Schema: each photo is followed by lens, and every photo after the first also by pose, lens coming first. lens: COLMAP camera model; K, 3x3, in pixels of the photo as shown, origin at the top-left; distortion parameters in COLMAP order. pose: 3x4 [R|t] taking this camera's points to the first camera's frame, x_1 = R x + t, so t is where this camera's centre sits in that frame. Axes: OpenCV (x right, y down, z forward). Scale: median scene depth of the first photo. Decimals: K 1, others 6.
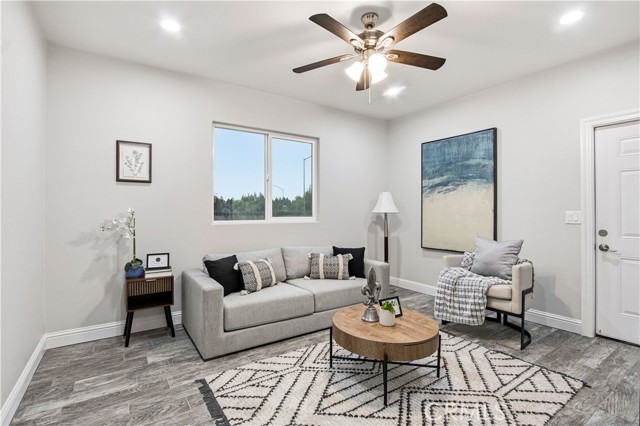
lens RADIAL K [[307.4, 0, 318.5], [0, 307.4, 212.9], [0, 0, 1]] dist [-0.001710, -0.000212]
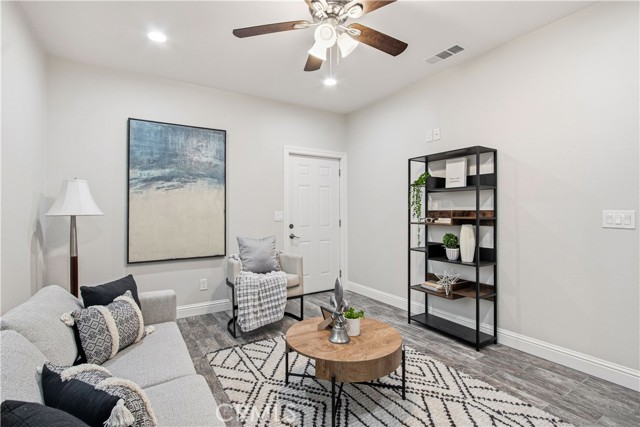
lens RADIAL K [[307.4, 0, 316.1], [0, 307.4, 210.9], [0, 0, 1]] dist [-0.001710, -0.000212]
pose [[0.051100, -0.000895, 0.998693, -0.393801], [0.011734, 0.999931, 0.000295, -0.005049], [-0.998625, 0.011704, 0.051107, 0.590498]]
